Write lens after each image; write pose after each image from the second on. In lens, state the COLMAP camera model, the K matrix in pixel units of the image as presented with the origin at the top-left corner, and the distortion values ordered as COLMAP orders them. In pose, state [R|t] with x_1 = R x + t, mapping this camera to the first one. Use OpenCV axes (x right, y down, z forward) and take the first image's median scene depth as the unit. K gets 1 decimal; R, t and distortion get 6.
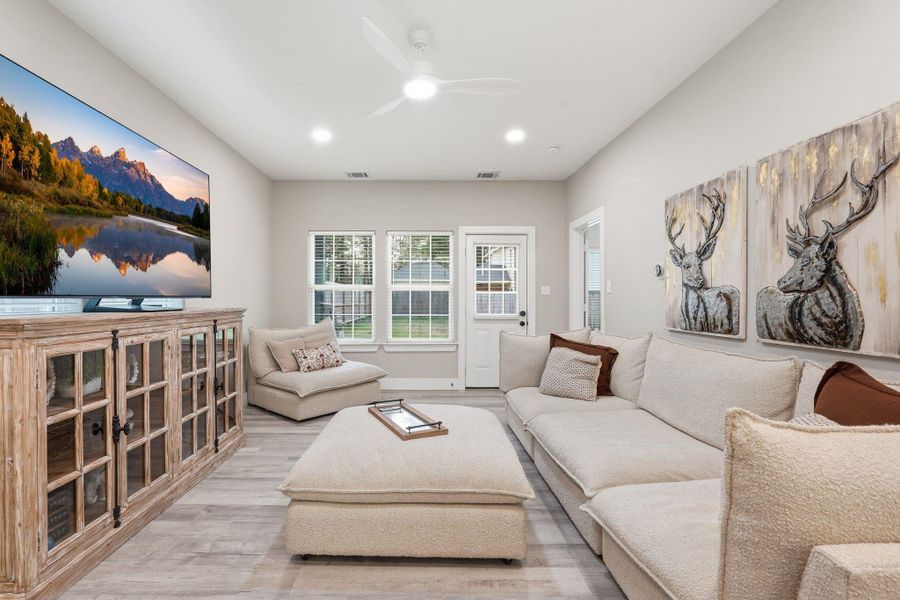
lens RADIAL K [[363.5, 0, 450.0], [0, 363.5, 300.0], [0, 0, 1]] dist [0.000691, 0.000037]
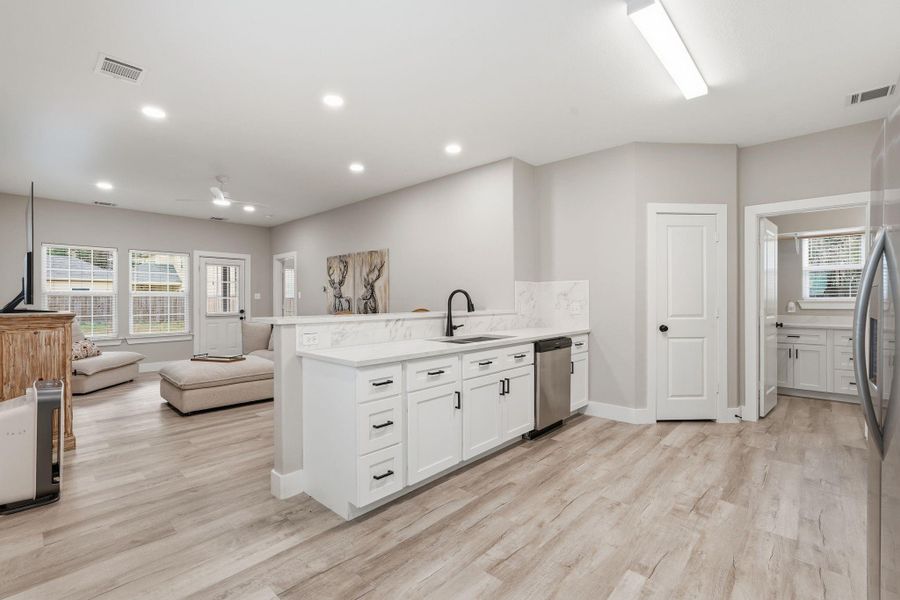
lens RADIAL K [[406.1, 0, 450.0], [0, 406.1, 300.0], [0, 0, 1]] dist [0.000200, 0.000168]
pose [[0.667712, -0.003210, 0.744413, -0.861745], [0.004852, 0.999988, -0.000040, -0.011108], [-0.744404, 0.003639, 0.667720, -1.391051]]
